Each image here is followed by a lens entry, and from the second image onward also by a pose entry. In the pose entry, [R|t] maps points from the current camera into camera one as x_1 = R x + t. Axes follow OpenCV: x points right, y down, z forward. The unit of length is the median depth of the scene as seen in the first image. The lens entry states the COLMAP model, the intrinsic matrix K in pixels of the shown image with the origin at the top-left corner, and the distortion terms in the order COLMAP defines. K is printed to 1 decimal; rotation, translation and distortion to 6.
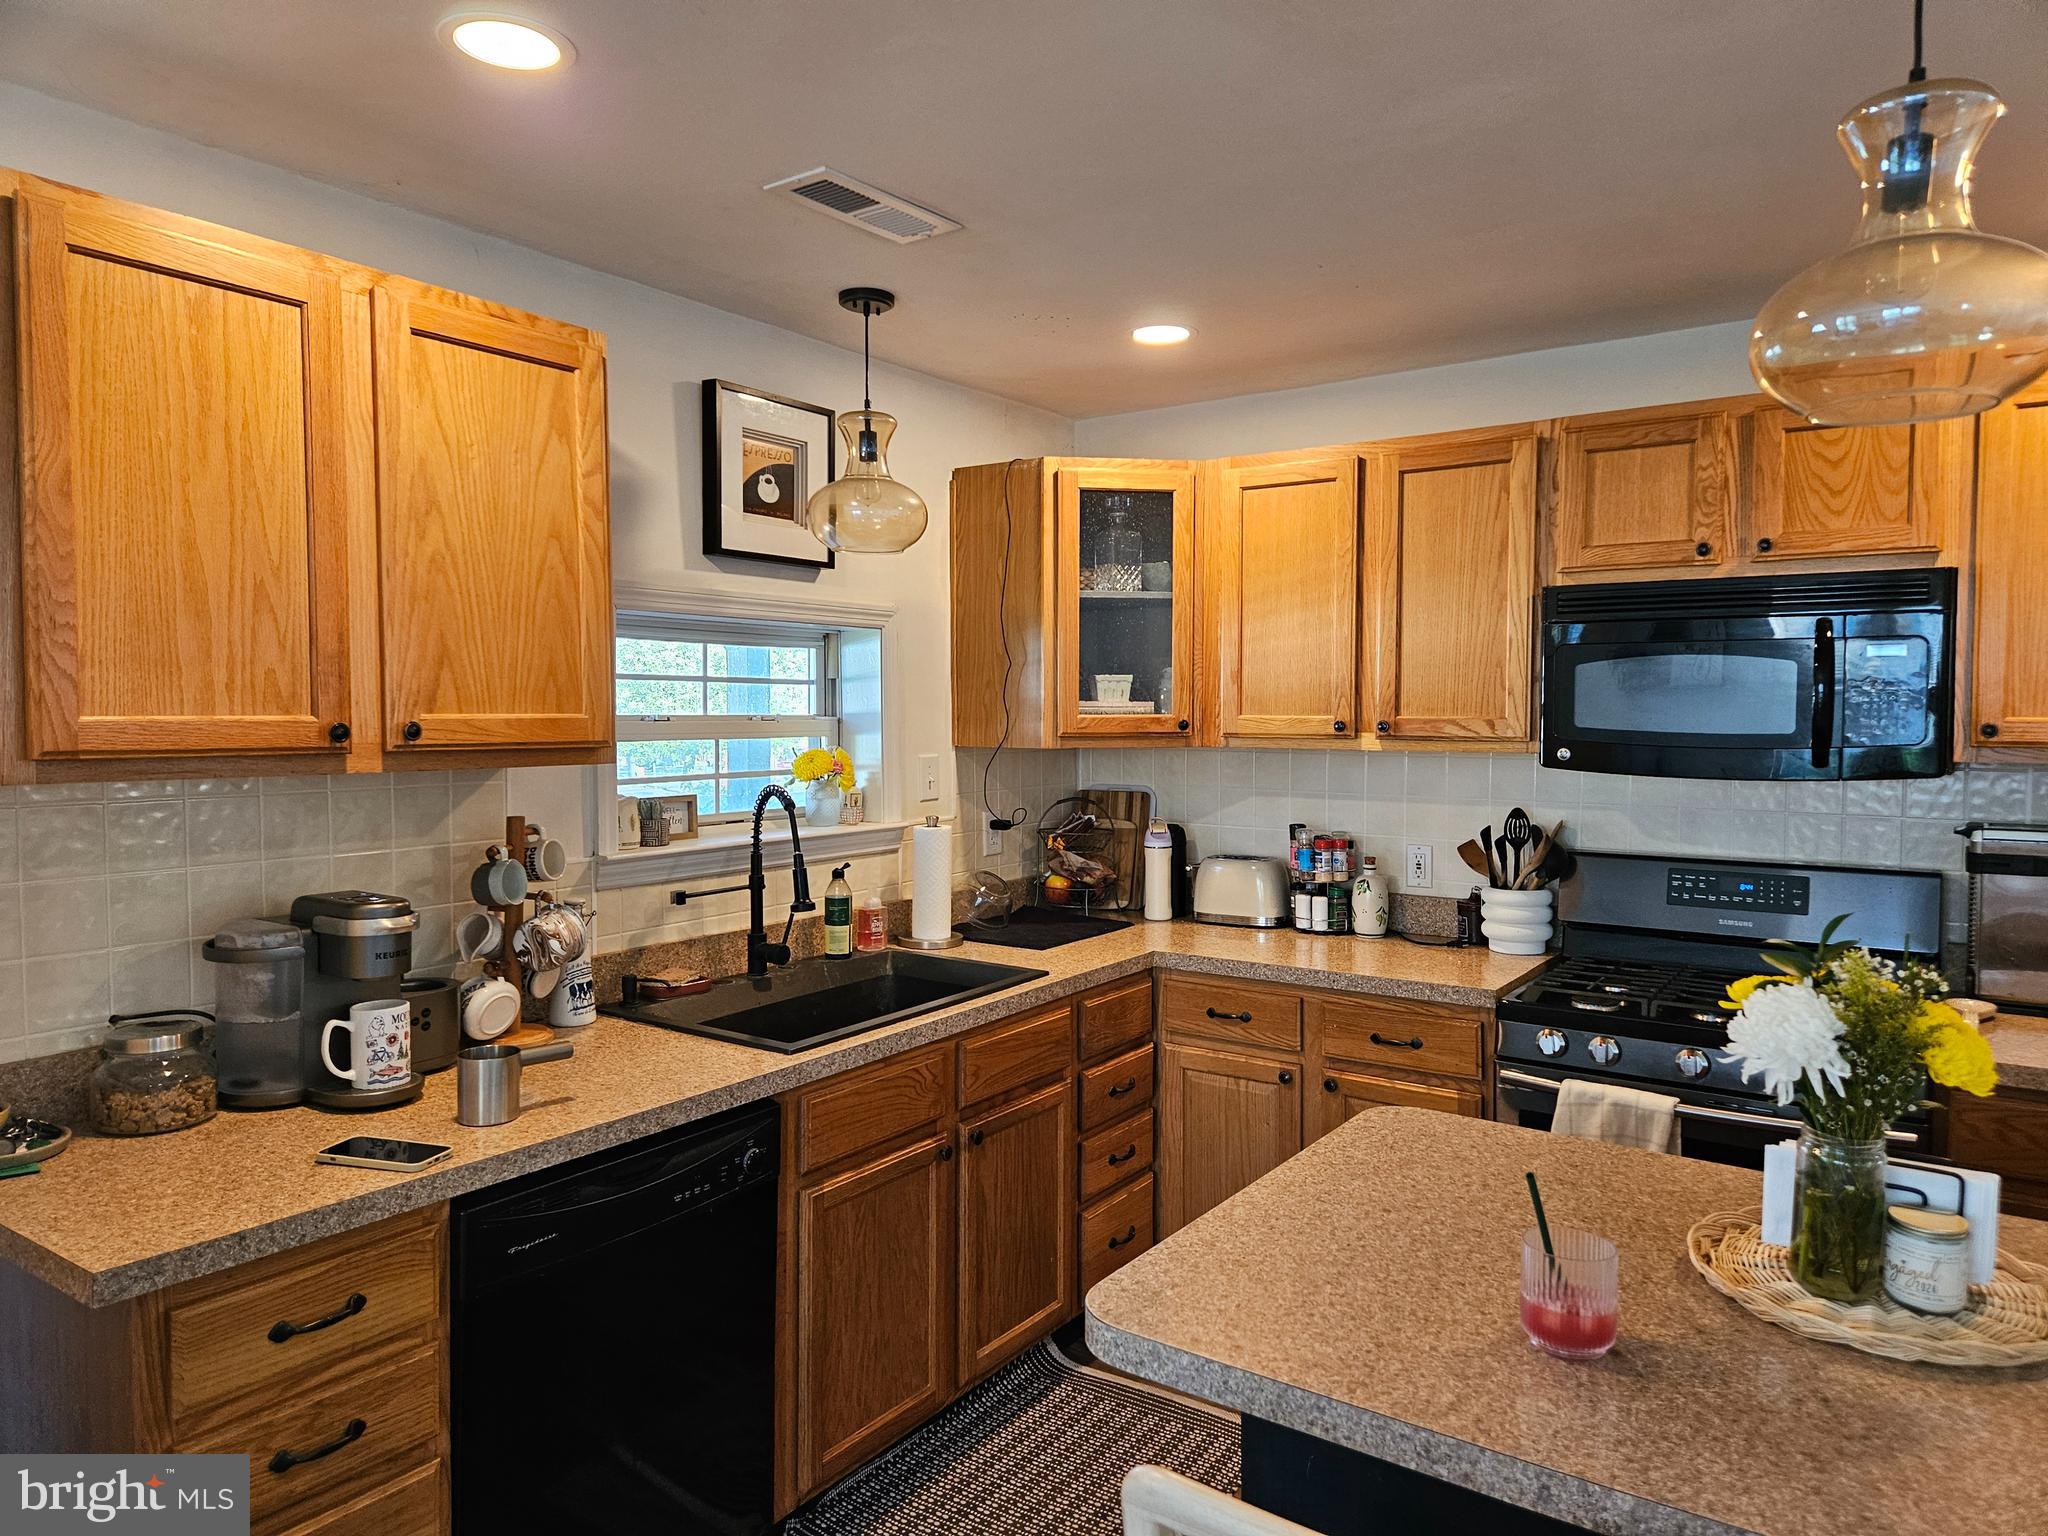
lens RADIAL K [[1375.7, 0, 1026.9], [0, 1375.7, 768.5], [0, 0, 1]] dist [0.080943, -0.064335]
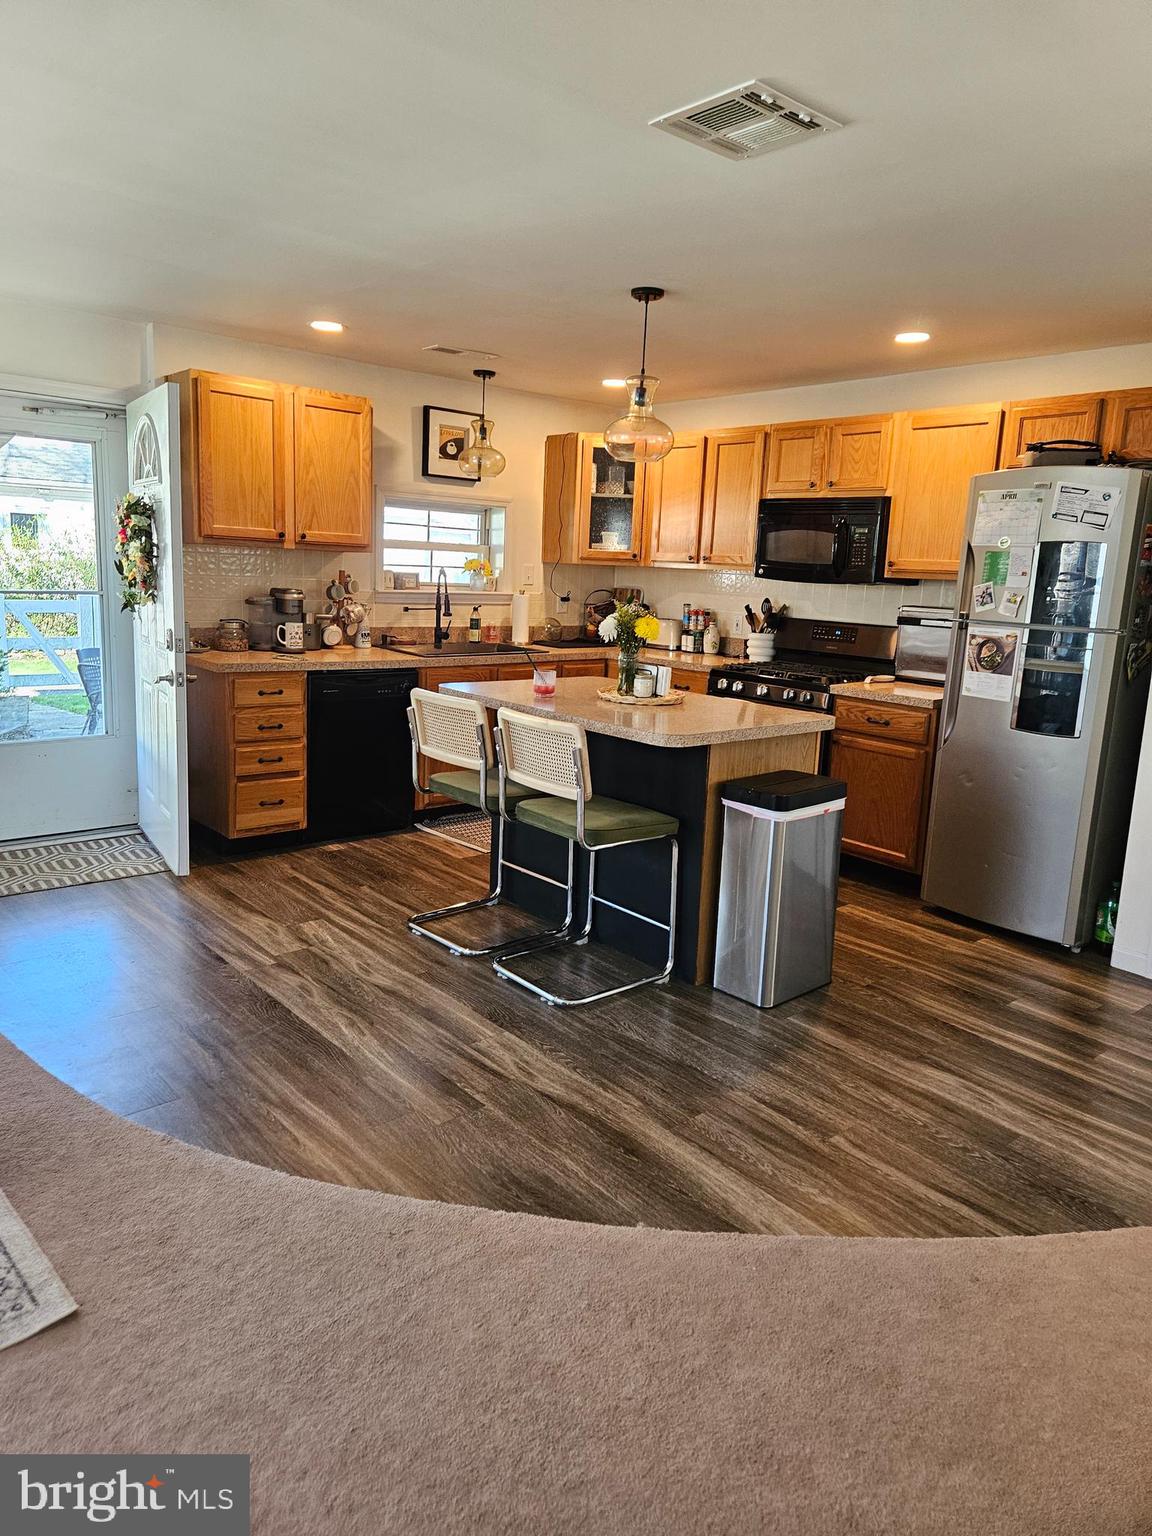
lens RADIAL K [[1031.8, 0, 577.8], [0, 1031.8, 746.0], [0, 0, 1]] dist [0.080943, -0.064335]
pose [[0.969297, 0.084980, -0.230741, 0.625117], [-0.055097, 0.989583, 0.133003, 0.080597], [0.239640, -0.116206, 0.963882, -0.989221]]
